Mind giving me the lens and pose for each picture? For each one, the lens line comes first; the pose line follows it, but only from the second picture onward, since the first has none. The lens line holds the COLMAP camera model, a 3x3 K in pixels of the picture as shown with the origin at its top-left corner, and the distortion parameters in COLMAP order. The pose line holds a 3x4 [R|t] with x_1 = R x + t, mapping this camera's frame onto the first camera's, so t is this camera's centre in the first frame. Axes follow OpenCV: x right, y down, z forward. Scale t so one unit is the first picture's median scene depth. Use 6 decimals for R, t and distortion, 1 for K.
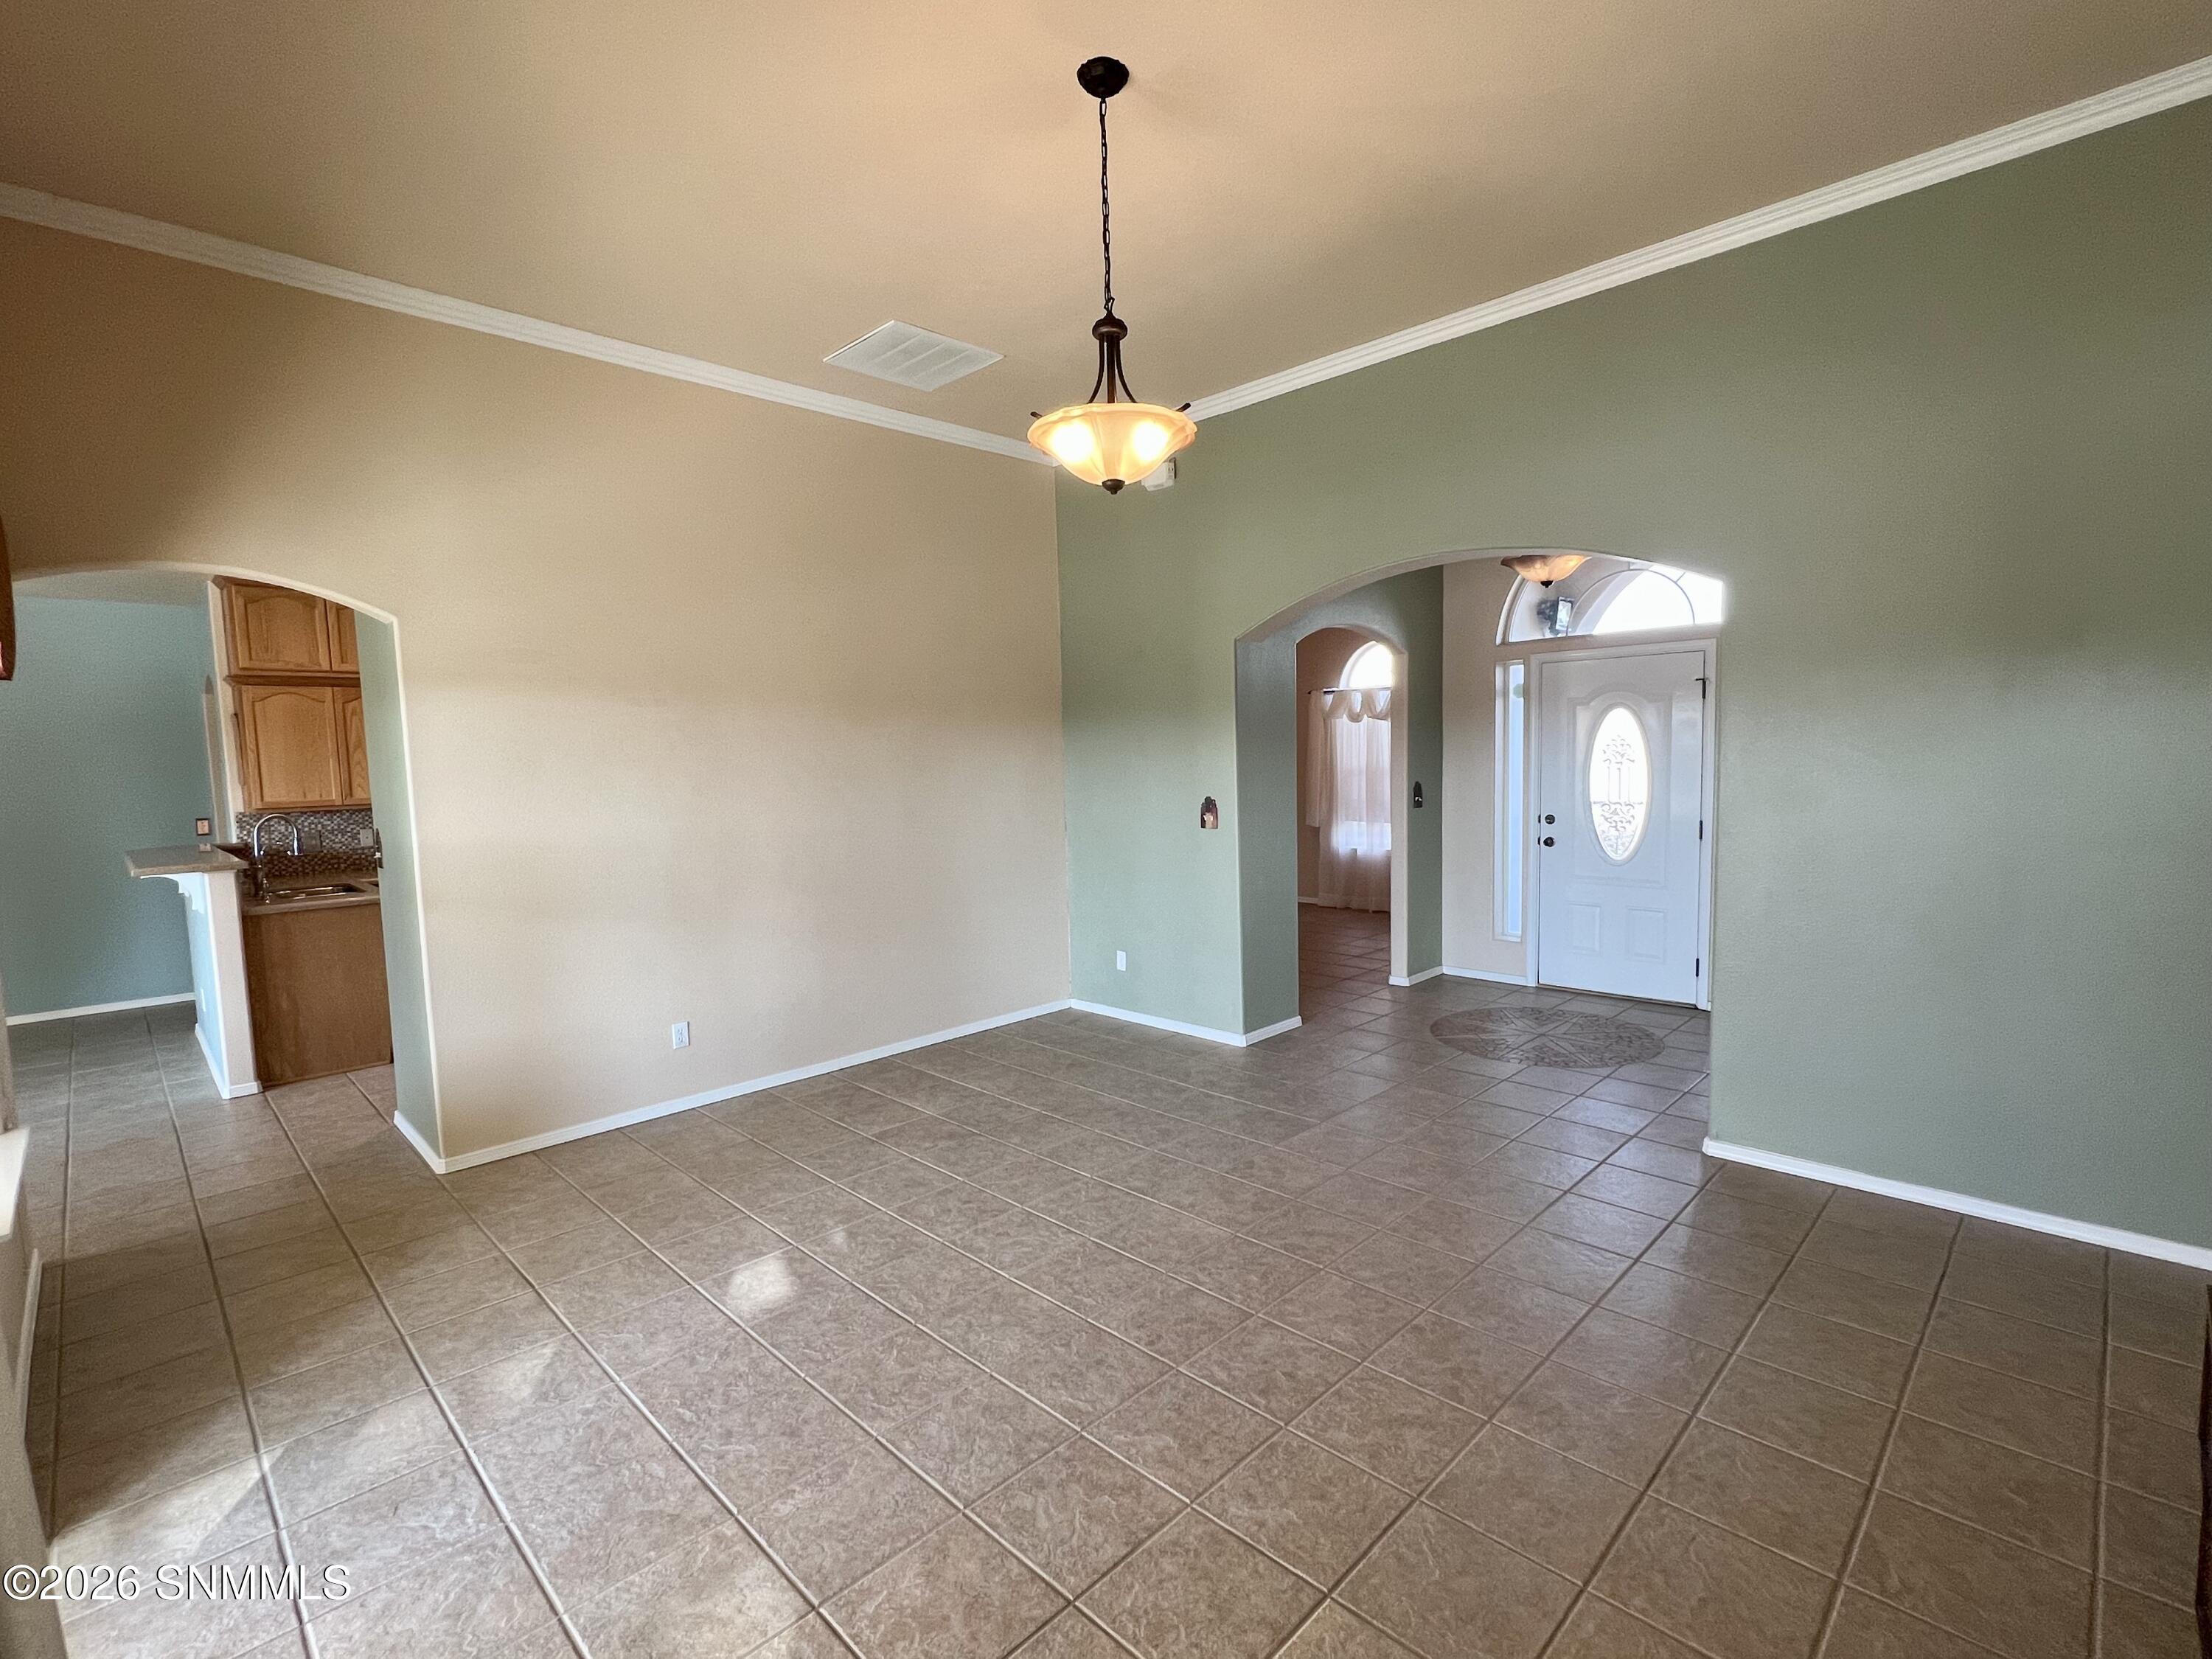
lens RADIAL K [[1024.9, 0, 1110.5], [0, 1024.9, 839.0], [0, 0, 1]] dist [-0.003897, -0.000304]
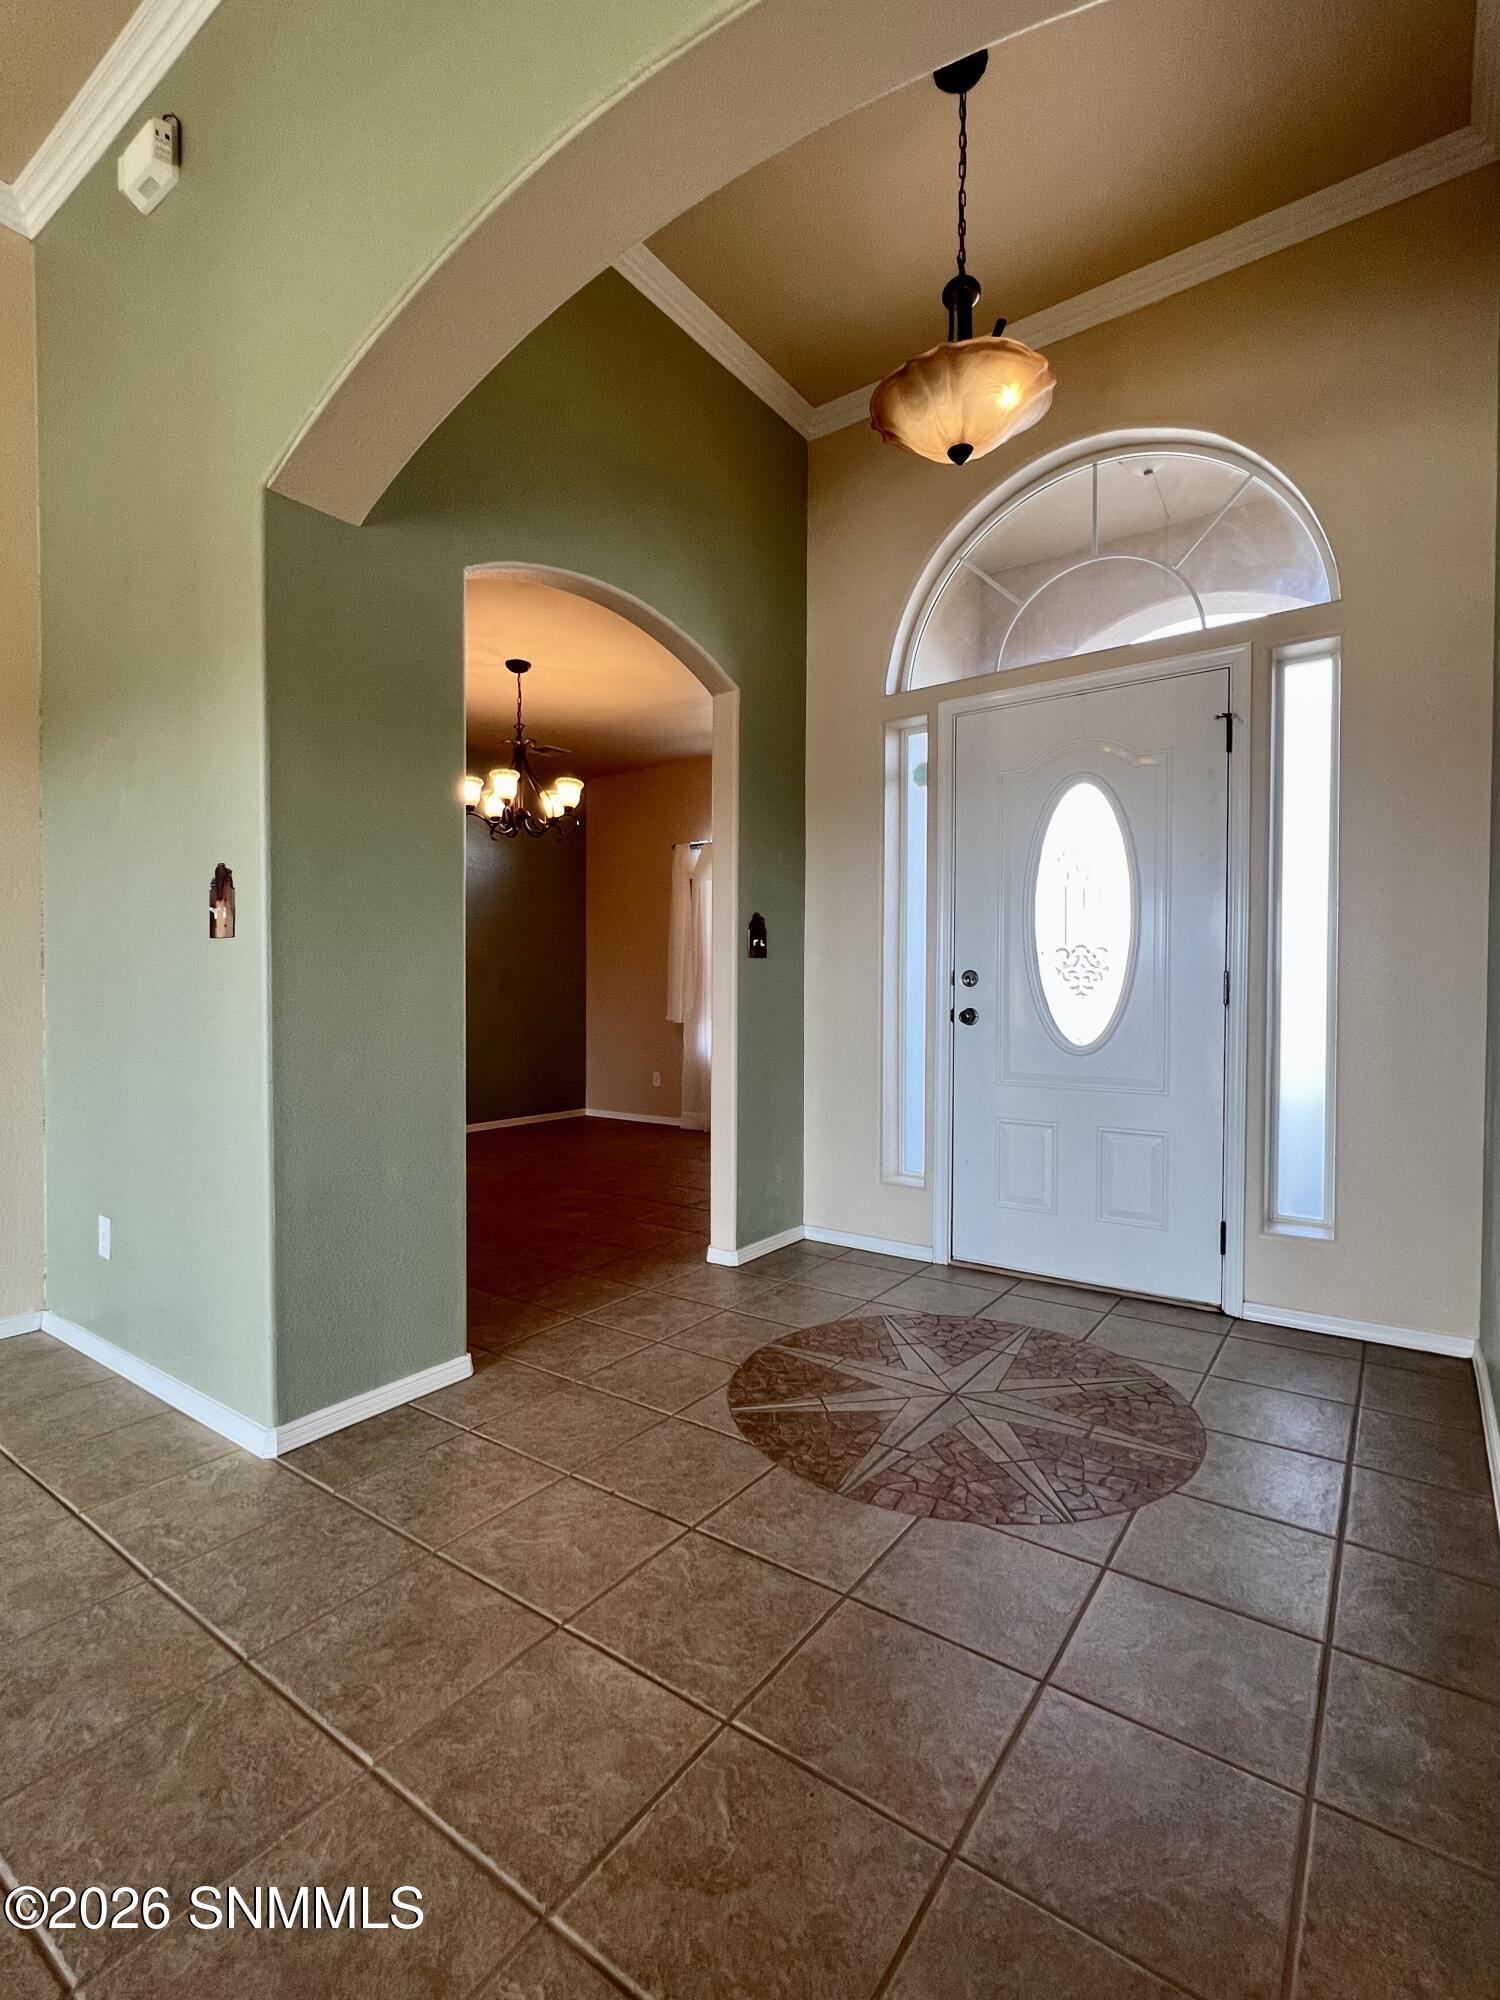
lens RADIAL K [[926.7, 0, 743.8], [0, 926.7, 1000.8], [0, 0, 1]] dist [-0.003897, -0.000304]
pose [[0.987115, 0.026858, 0.157741, 0.218848], [-0.014722, 0.996876, -0.077603, 0.037629], [-0.159332, 0.074281, 0.984426, 0.500770]]
